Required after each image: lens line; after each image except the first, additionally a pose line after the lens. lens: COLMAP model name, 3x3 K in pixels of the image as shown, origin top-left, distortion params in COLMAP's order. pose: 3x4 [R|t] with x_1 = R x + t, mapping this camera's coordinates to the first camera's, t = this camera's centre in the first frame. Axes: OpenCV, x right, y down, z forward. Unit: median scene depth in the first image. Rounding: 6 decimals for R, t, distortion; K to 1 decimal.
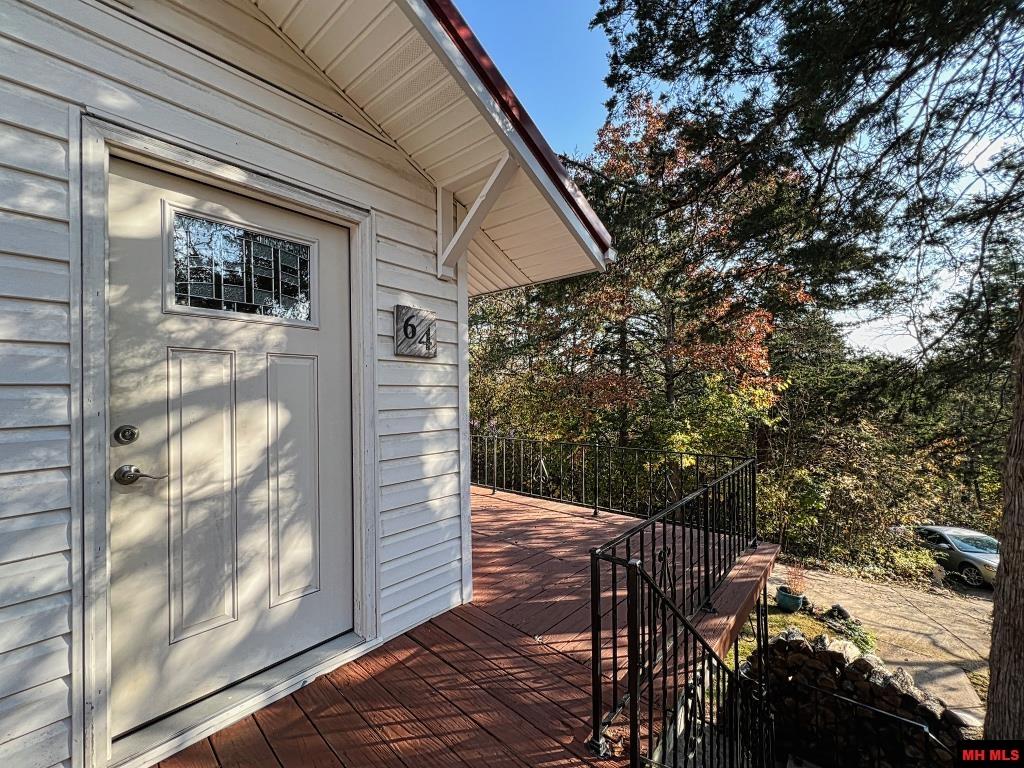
lens RADIAL K [[427.1, 0, 511.1], [0, 427.1, 387.8], [0, 0, 1]] dist [-0.000887, -0.000056]
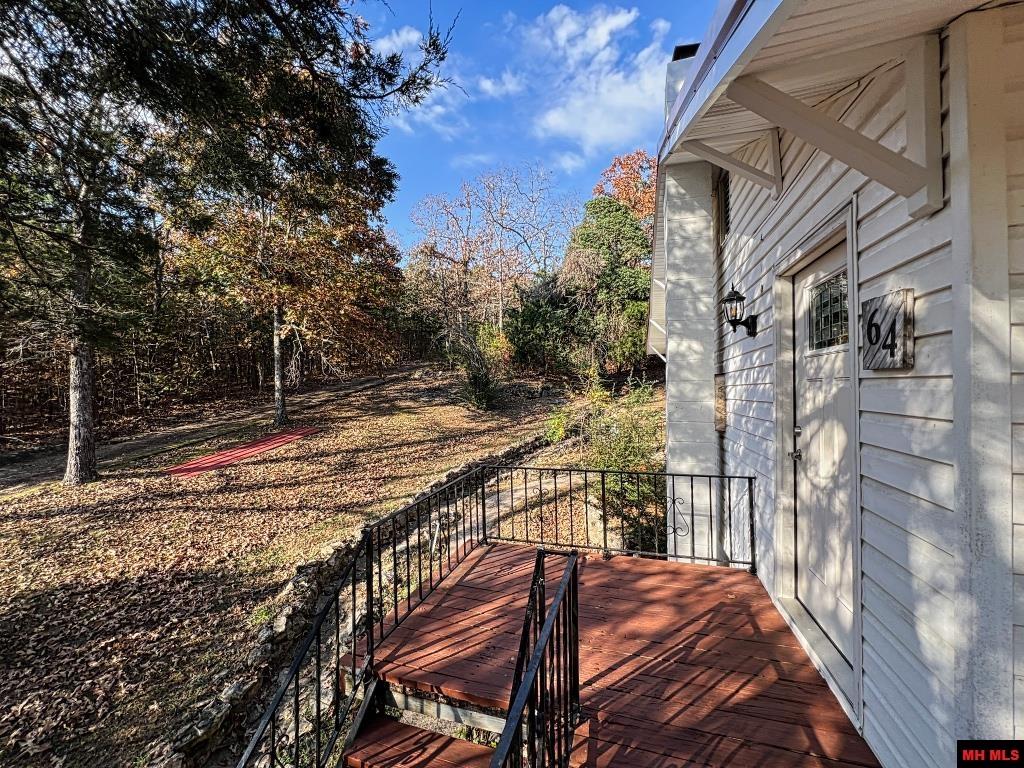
lens RADIAL K [[409.7, 0, 508.4], [0, 409.7, 382.3], [0, 0, 1]] dist [-0.000658, 0.000406]
pose [[-0.914918, 0.015923, -0.403326, 0.588743], [0.025618, 0.999498, -0.018653, -0.063101], [0.402826, -0.027398, -0.914866, 1.406763]]
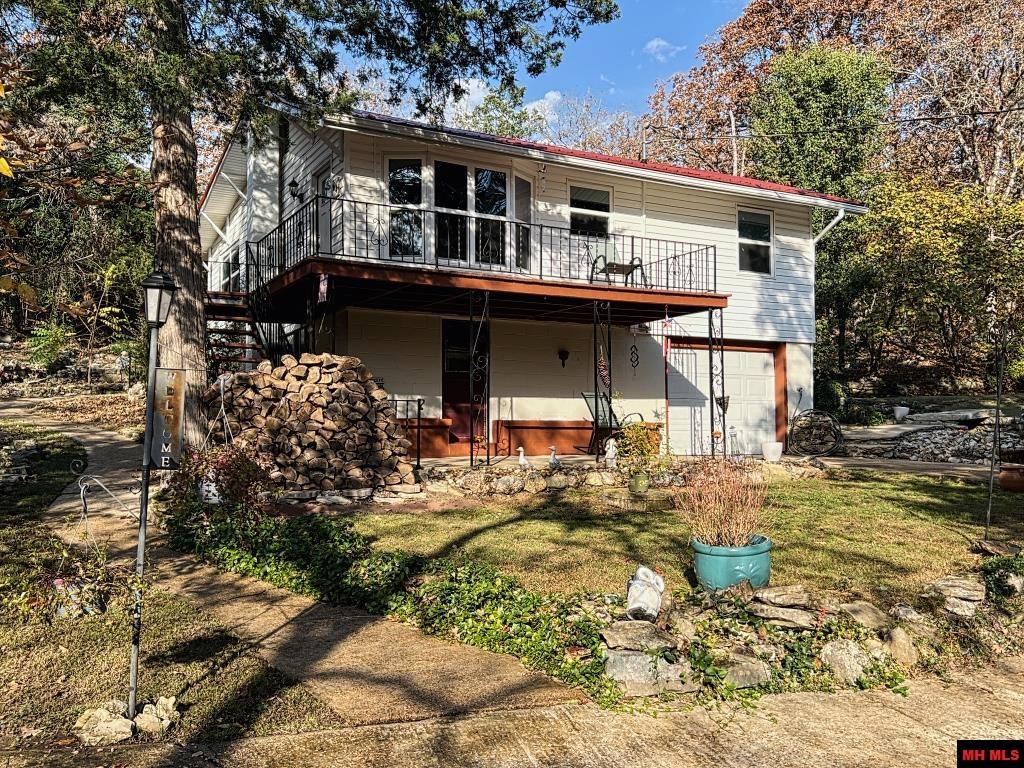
lens RADIAL K [[926.7, 0, 512.0], [0, 926.7, 384.0], [0, 0, 1]] dist [0.042740, 0.000108]
pose [[-0.324748, -0.045799, -0.944691, 5.166990], [0.029909, 0.997830, -0.058657, 1.559056], [0.945328, -0.047303, -0.322673, 4.082284]]
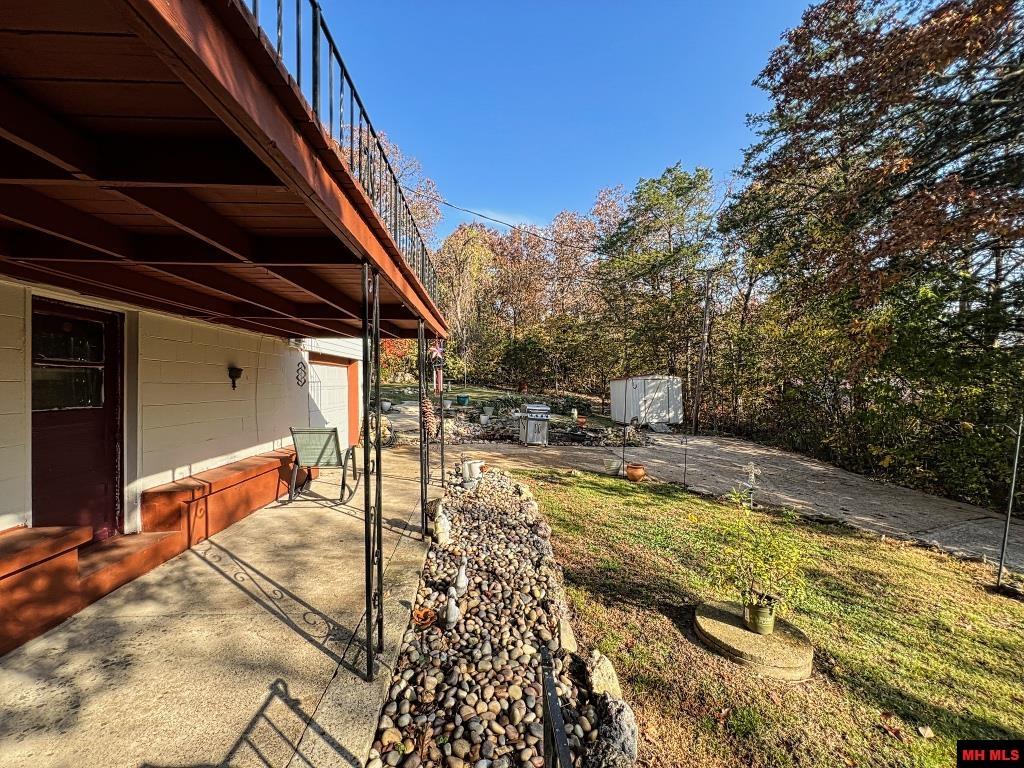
lens RADIAL K [[409.7, 0, 508.4], [0, 409.7, 382.3], [0, 0, 1]] dist [-0.000658, 0.000406]
pose [[0.698394, 0.000628, -0.715714, 1.231228], [0.015836, 0.999741, 0.016331, 0.997237], [0.715539, -0.022740, 0.698203, 1.766478]]
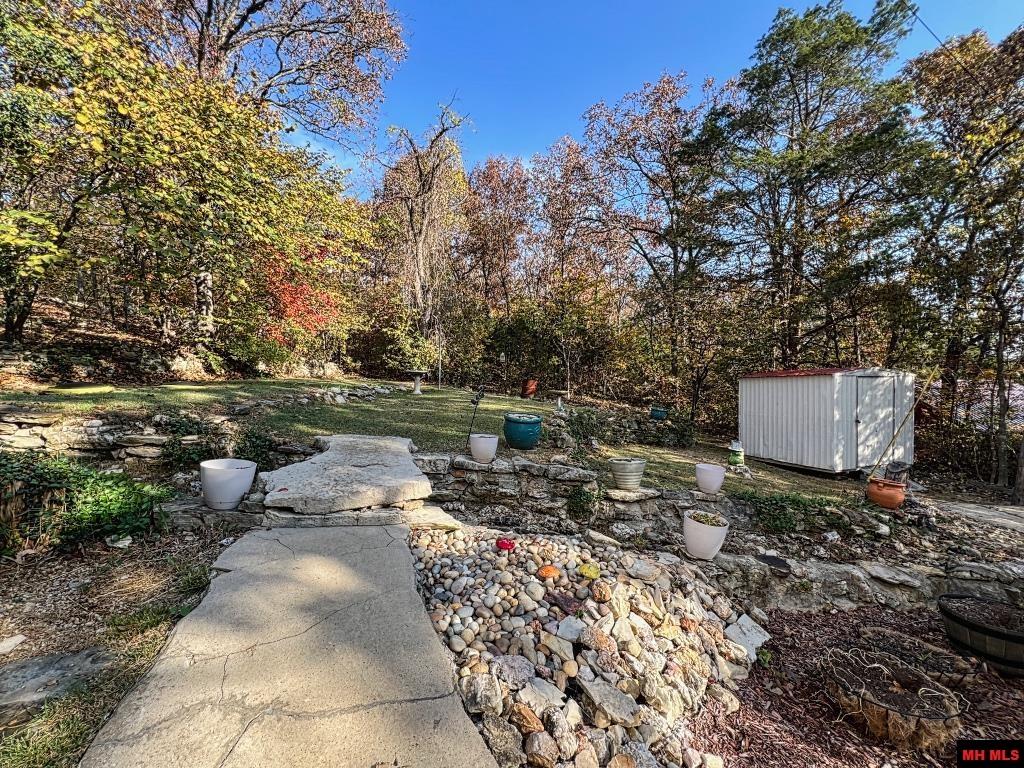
lens RADIAL K [[427.1, 0, 511.1], [0, 427.1, 387.8], [0, 0, 1]] dist [-0.000887, -0.000056]
pose [[0.804398, 0.015126, -0.593898, -3.019455], [0.004890, 0.999473, 0.032079, 1.106772], [0.594070, -0.028708, 0.803901, 4.233873]]
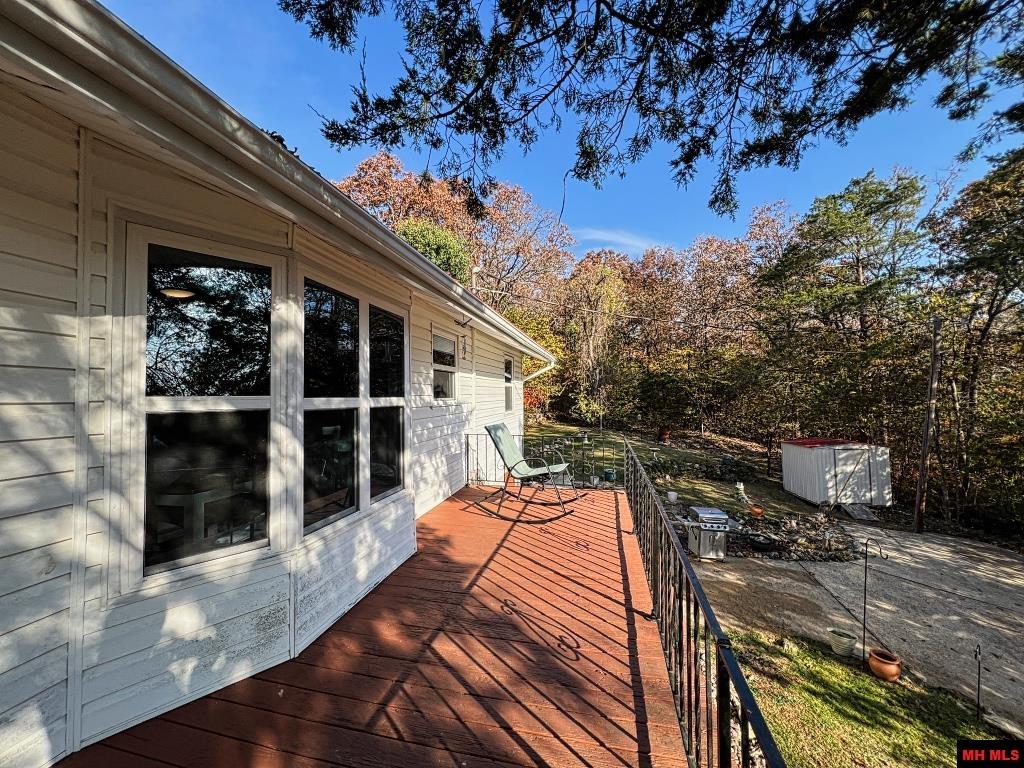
lens RADIAL K [[409.7, 0, 508.4], [0, 409.7, 382.3], [0, 0, 1]] dist [-0.000658, 0.000406]
pose [[0.466376, -0.021432, -0.884327, 0.711577], [0.020587, 0.999699, -0.013371, -0.013139], [0.884347, -0.011970, 0.466677, 1.640733]]
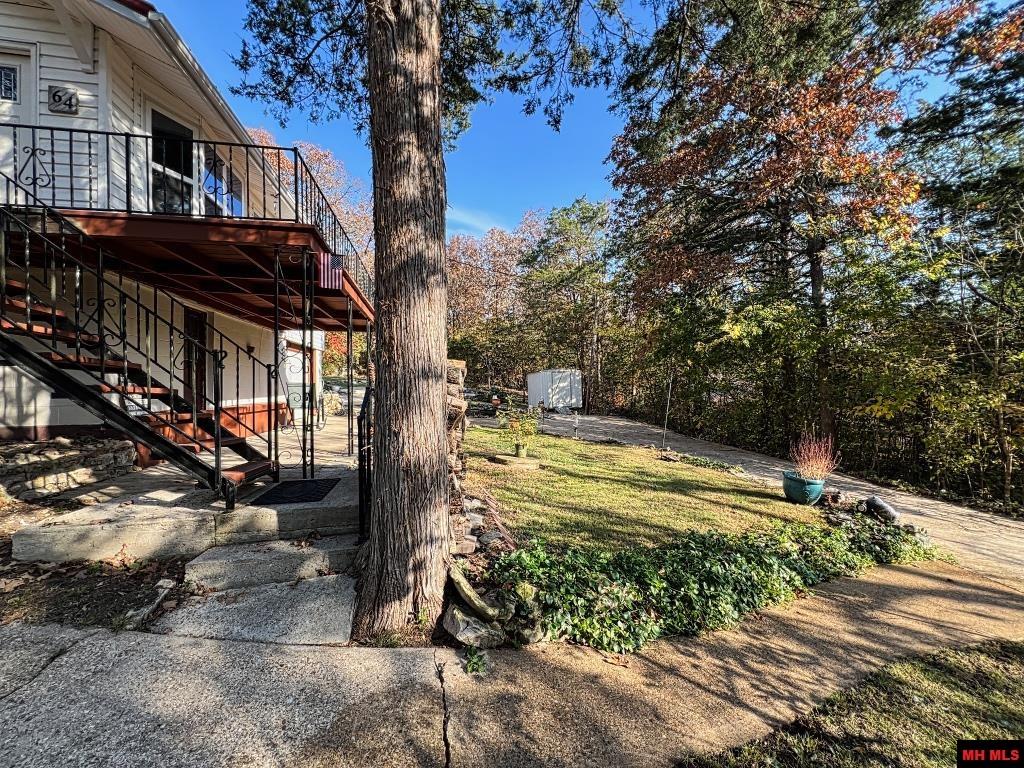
lens RADIAL K [[411.0, 0, 512.7], [0, 411.0, 380.5], [0, 0, 1]] dist [-0.001588, 0.000257]
pose [[0.792839, -0.006255, -0.609399, 2.692194], [0.013844, 0.999874, 0.007747, 1.236863], [0.609274, -0.014579, 0.792826, 0.774508]]
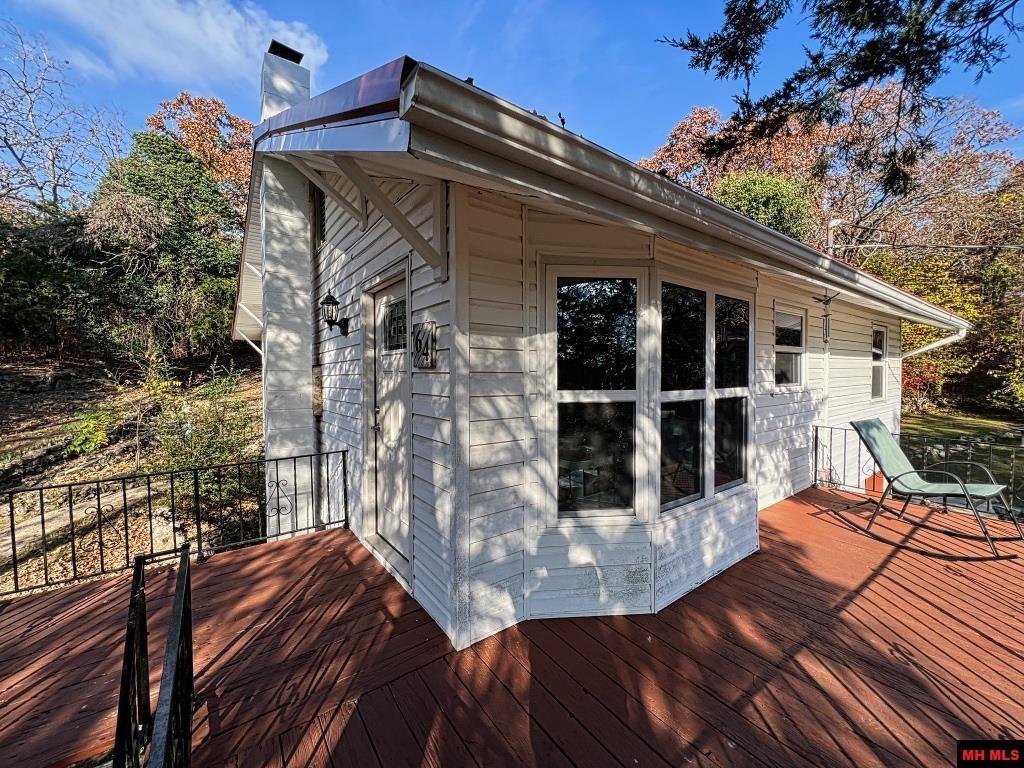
lens RADIAL K [[409.7, 0, 508.4], [0, 409.7, 382.3], [0, 0, 1]] dist [-0.000658, 0.000406]
pose [[-0.223284, 0.040456, -0.973914, 0.773175], [0.022385, 0.999088, 0.036369, -0.075689], [0.974496, -0.013681, -0.223986, 1.507843]]
